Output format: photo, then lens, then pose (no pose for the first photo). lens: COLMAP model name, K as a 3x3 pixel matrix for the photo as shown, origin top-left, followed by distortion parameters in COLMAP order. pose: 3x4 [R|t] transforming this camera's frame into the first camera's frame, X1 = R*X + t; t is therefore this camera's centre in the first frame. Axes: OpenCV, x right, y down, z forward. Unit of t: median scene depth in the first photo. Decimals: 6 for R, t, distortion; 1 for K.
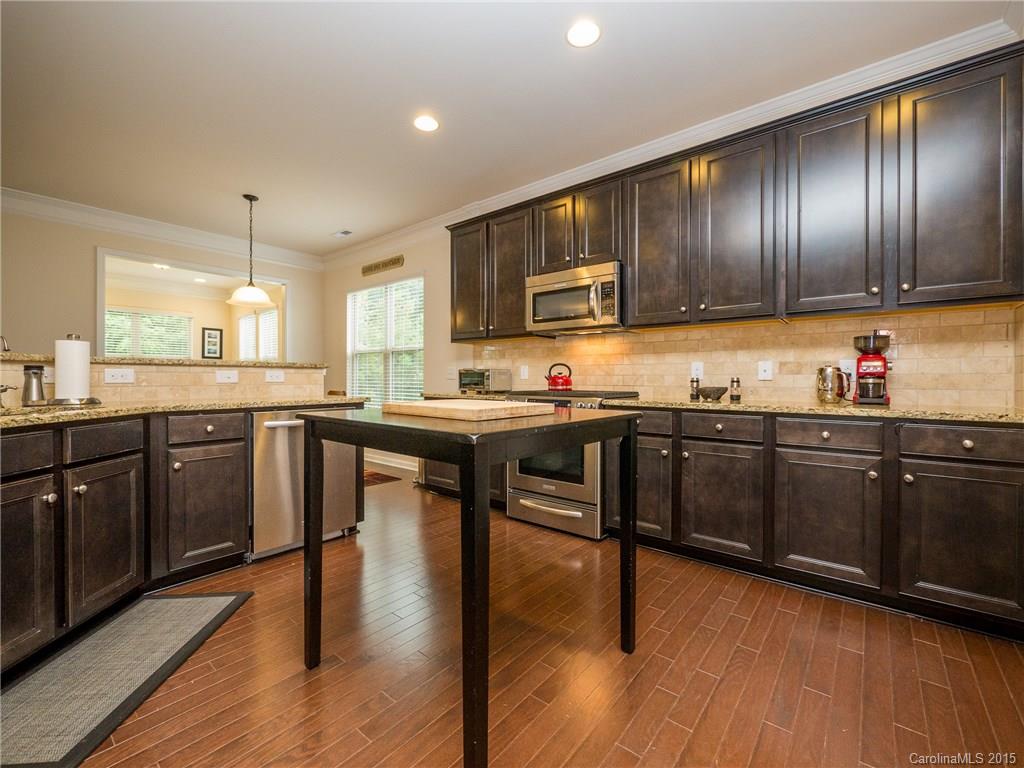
lens RADIAL K [[437.7, 0, 511.9], [0, 437.7, 383.2], [0, 0, 1]] dist [-0.003161, 0.000316]
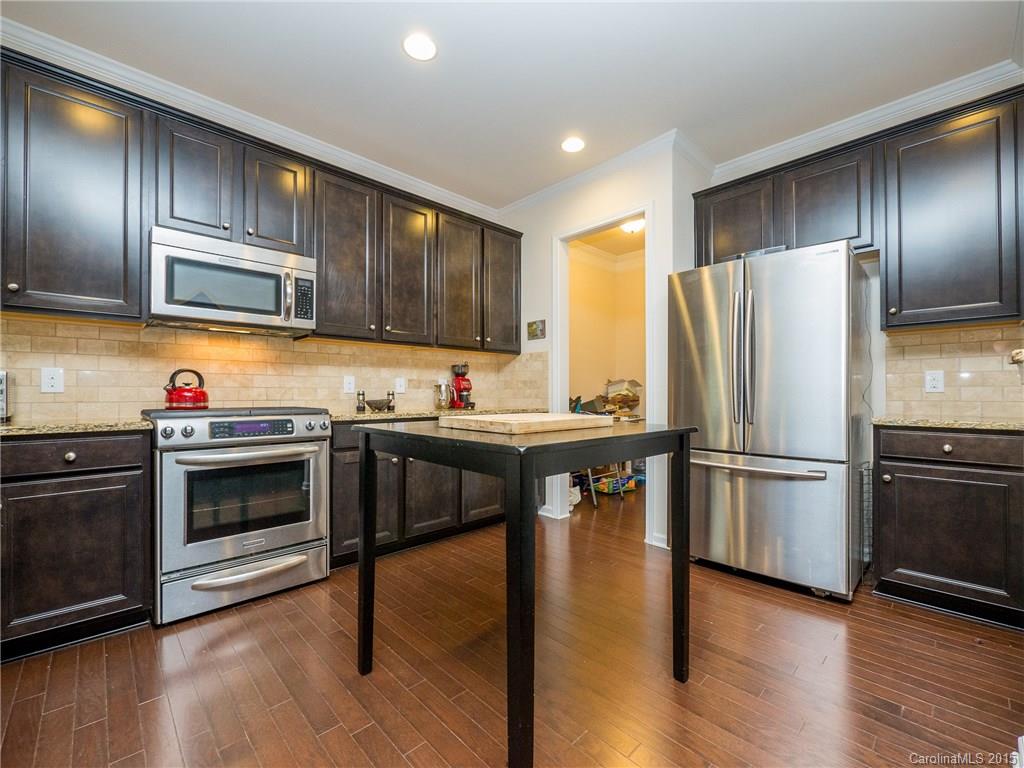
lens RADIAL K [[437.7, 0, 514.7], [0, 437.7, 389.3], [0, 0, 1]] dist [-0.003161, 0.000316]
pose [[0.115982, 0.007660, 0.993222, -0.593776], [0.012205, 0.999884, -0.009136, -0.002166], [-0.993176, 0.013182, 0.115875, 0.498128]]
